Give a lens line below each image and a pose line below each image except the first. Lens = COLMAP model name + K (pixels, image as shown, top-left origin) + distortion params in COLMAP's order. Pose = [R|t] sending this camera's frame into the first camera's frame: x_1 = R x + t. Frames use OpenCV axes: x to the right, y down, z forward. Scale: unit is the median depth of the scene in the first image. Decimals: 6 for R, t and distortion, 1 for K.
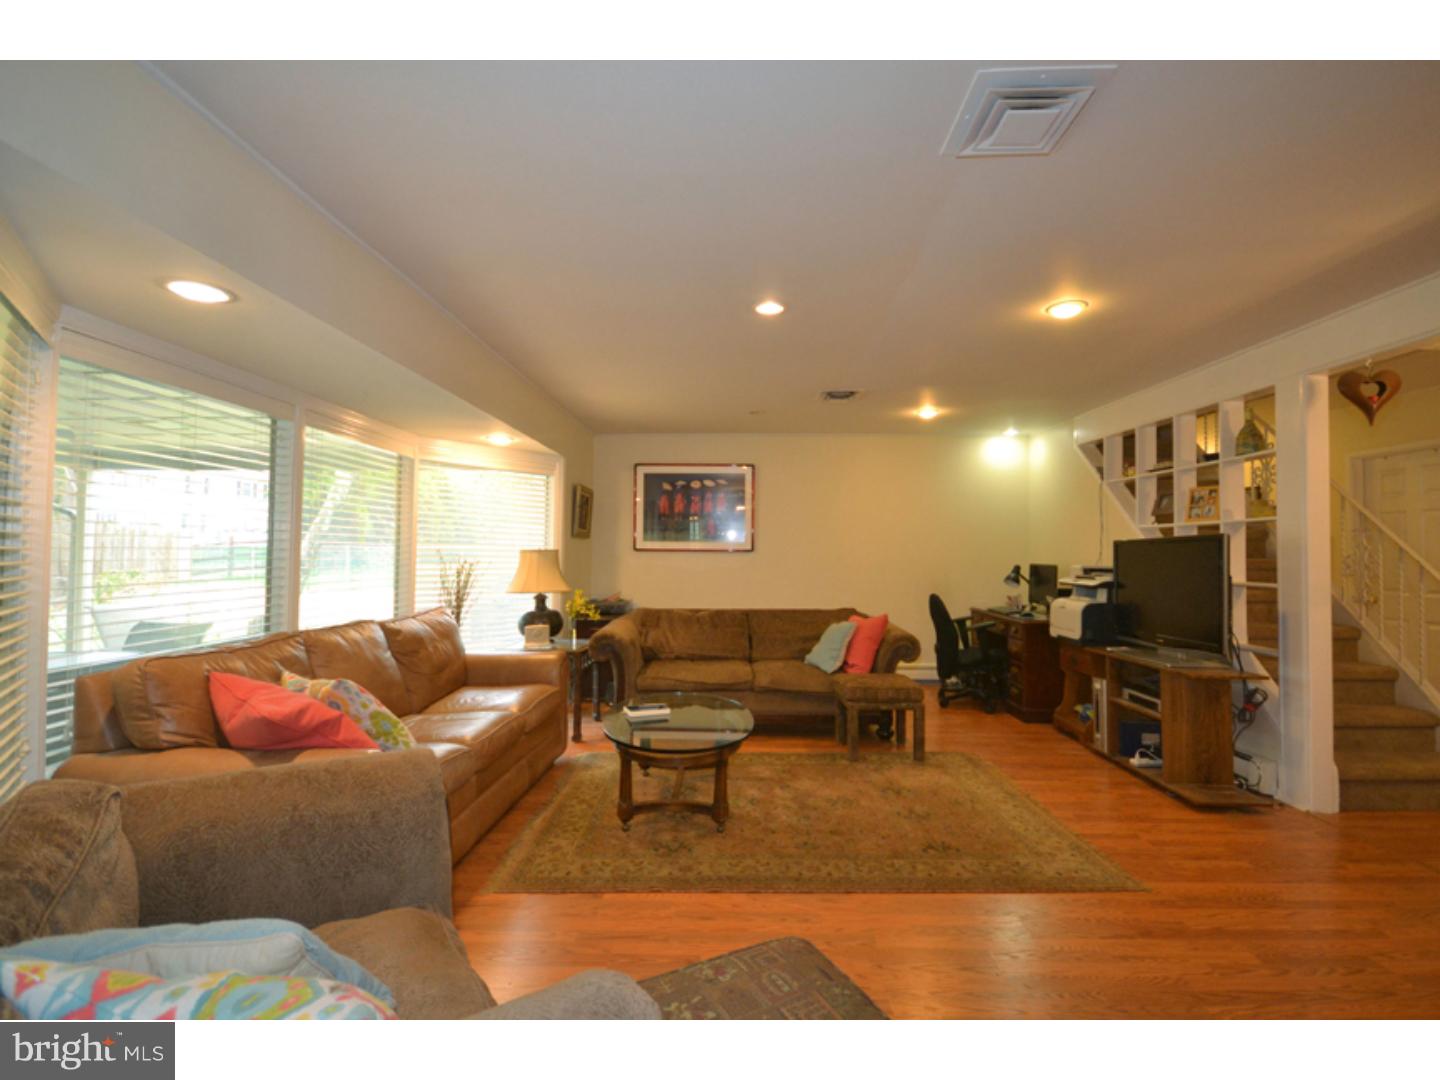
lens RADIAL K [[645.5, 0, 718.8], [0, 645.5, 537.8], [0, 0, 1]] dist [0.009906, -0.000806]
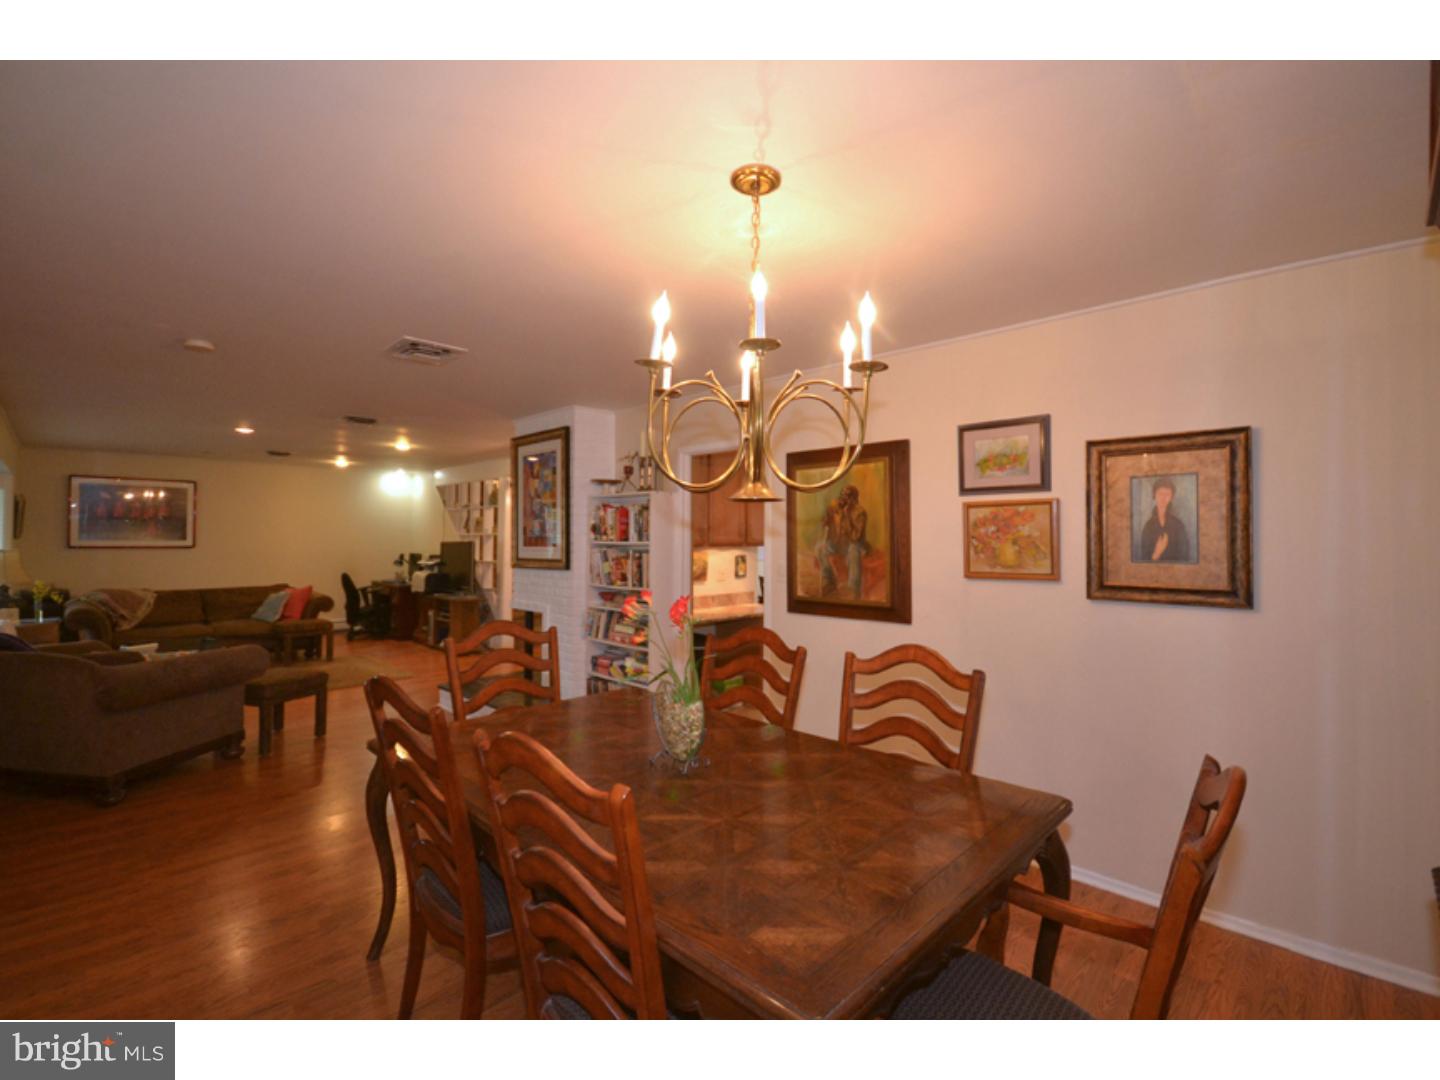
lens RADIAL K [[645.5, 0, 730.5], [0, 645.5, 528.5], [0, 0, 1]] dist [0.009906, -0.000806]
pose [[0.673852, 0.006401, 0.738838, -0.252608], [-0.019528, 0.999767, 0.009149, -0.068339], [-0.738608, -0.020593, 0.673821, -0.943966]]
